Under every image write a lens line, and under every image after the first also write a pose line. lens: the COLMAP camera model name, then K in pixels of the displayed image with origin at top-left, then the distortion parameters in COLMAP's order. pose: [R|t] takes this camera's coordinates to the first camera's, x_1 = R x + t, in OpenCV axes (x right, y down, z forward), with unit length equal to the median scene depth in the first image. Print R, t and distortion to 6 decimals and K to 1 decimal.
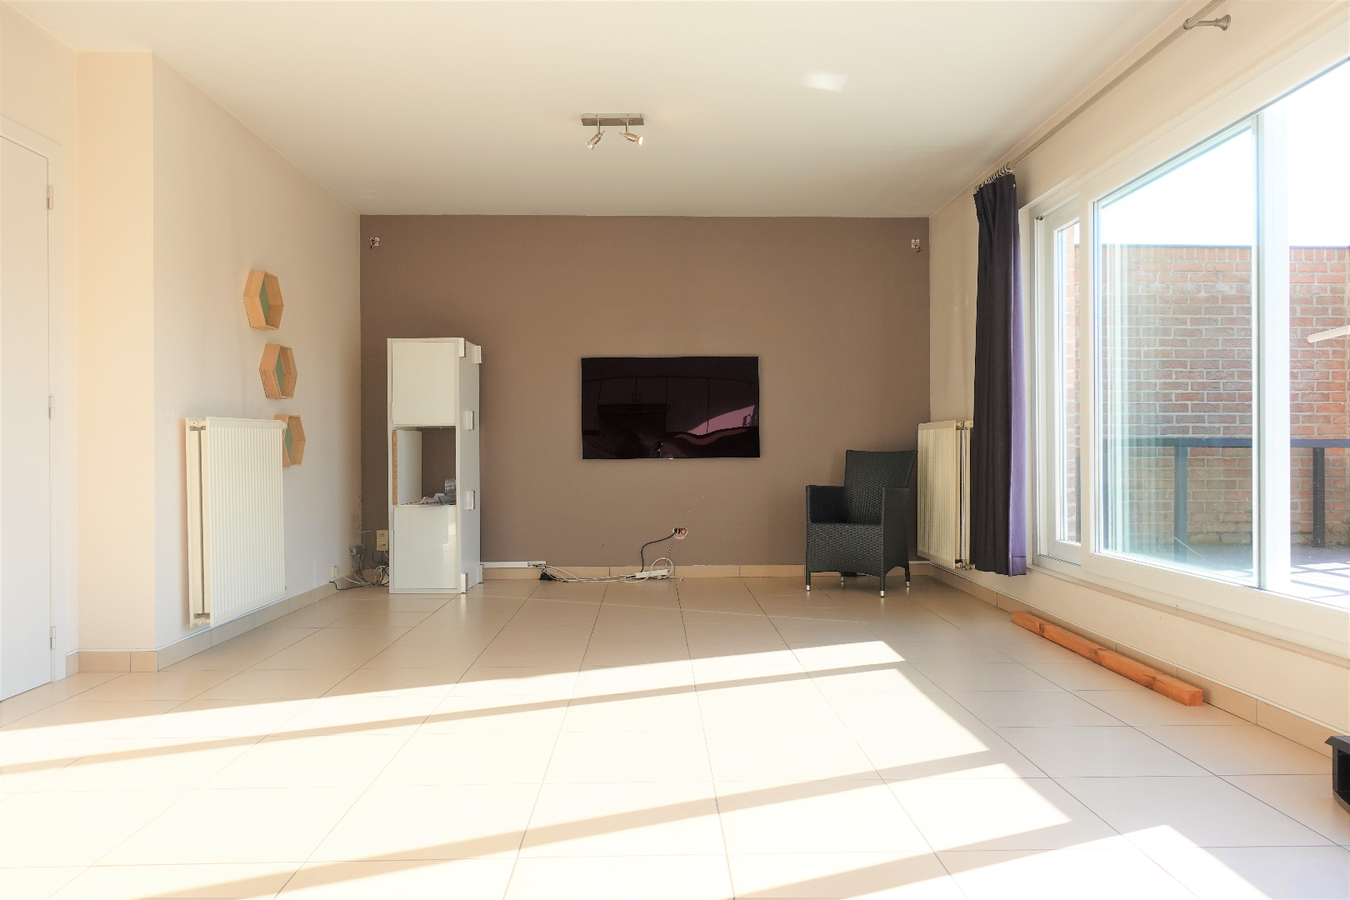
lens RADIAL K [[944.1, 0, 674.7], [0, 944.1, 450.0], [0, 0, 1]] dist [0.008644, 0.002730]
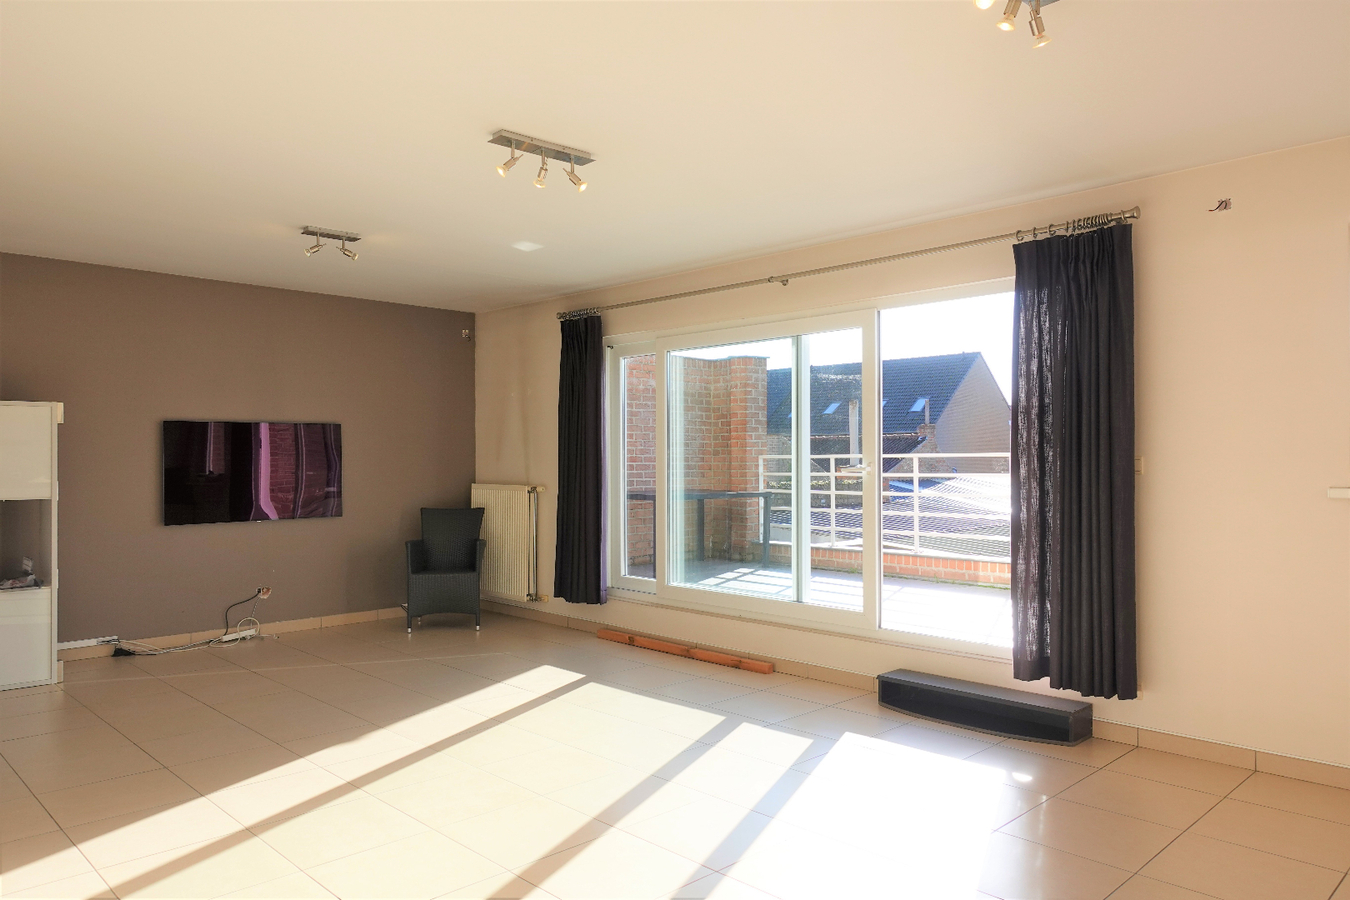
lens RADIAL K [[944.1, 0, 674.9], [0, 944.1, 451.7], [0, 0, 1]] dist [0.008644, 0.002730]
pose [[0.733925, 0.005837, 0.679206, -0.371283], [-0.002048, 0.999978, -0.006381, -0.060447], [-0.679228, 0.003292, 0.733920, -0.068327]]
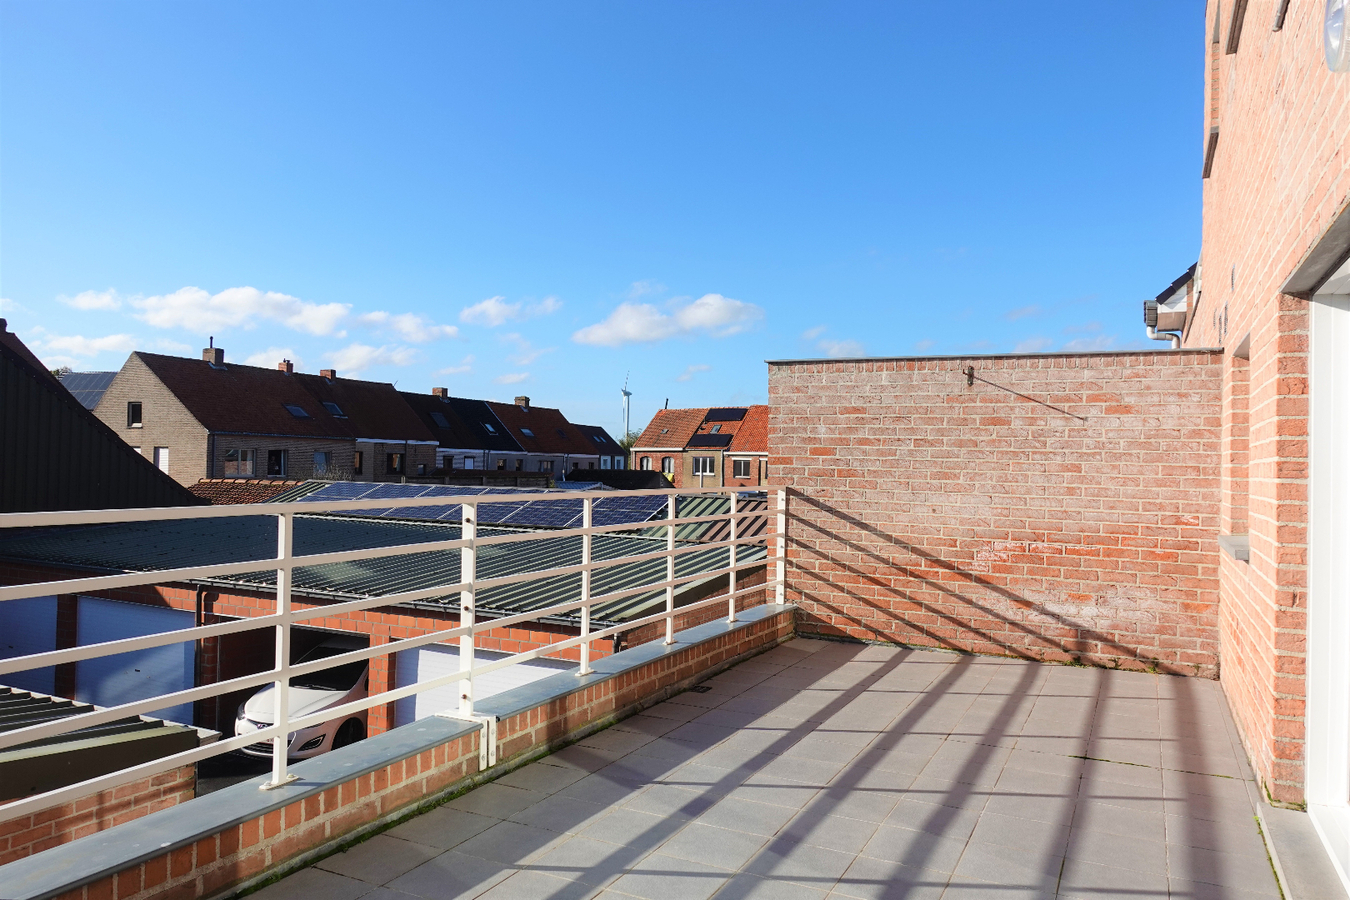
lens RADIAL K [[944.1, 0, 677.3], [0, 944.1, 454.8], [0, 0, 1]] dist [0.008644, 0.002730]
pose [[-0.888670, -0.010831, 0.458420, 0.383016], [-0.020859, 0.999641, -0.016818, -0.087187], [-0.458073, -0.024508, -0.888576, 0.848047]]
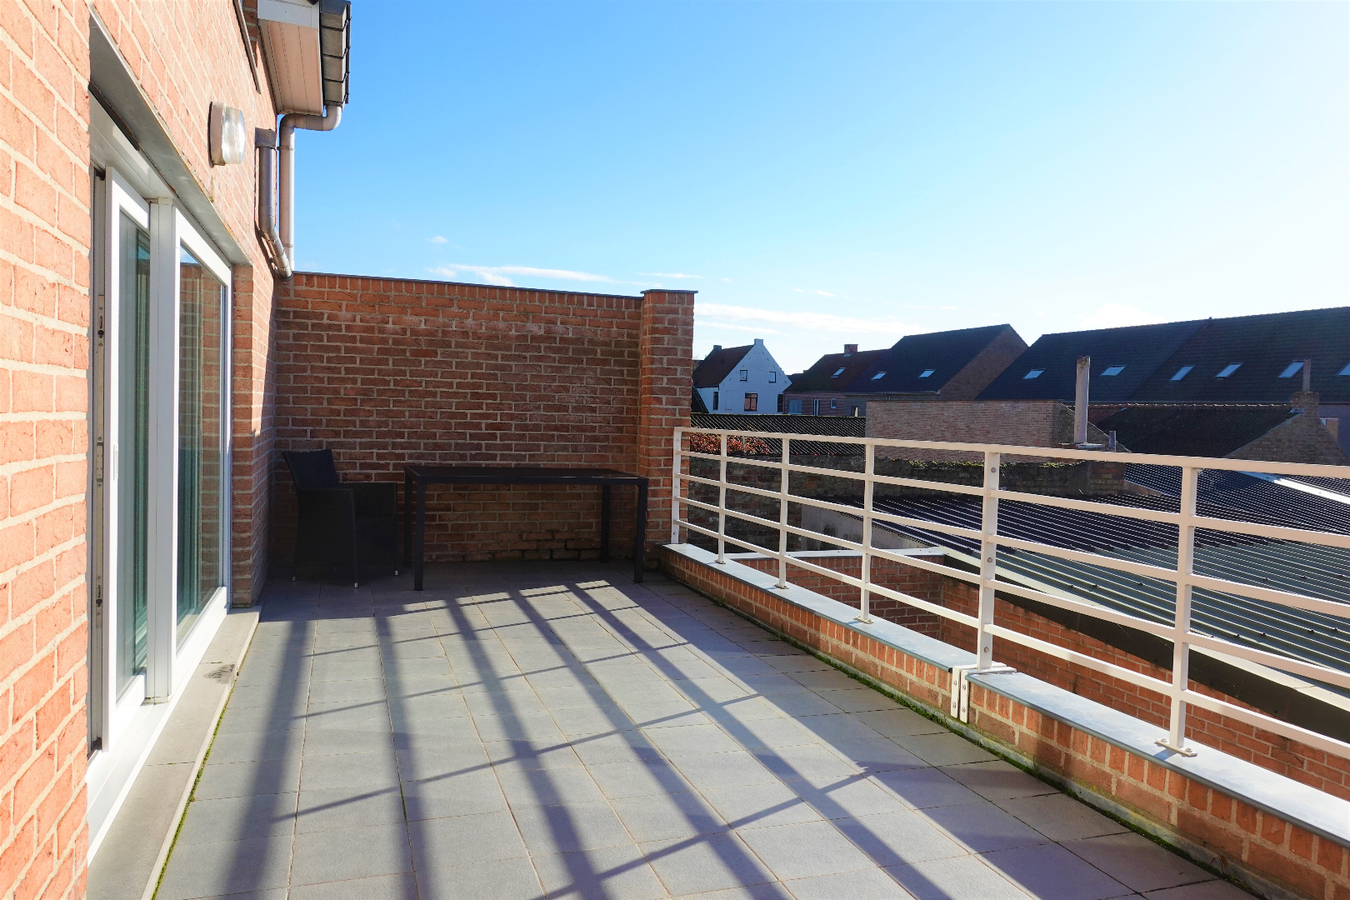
lens RADIAL K [[944.1, 0, 666.6], [0, 944.1, 446.6], [0, 0, 1]] dist [0.008644, 0.002730]
pose [[0.950793, 0.020226, 0.309165, 0.402720], [-0.033575, 0.998717, 0.037918, -0.082861], [-0.308001, -0.046432, 0.950252, -0.095198]]
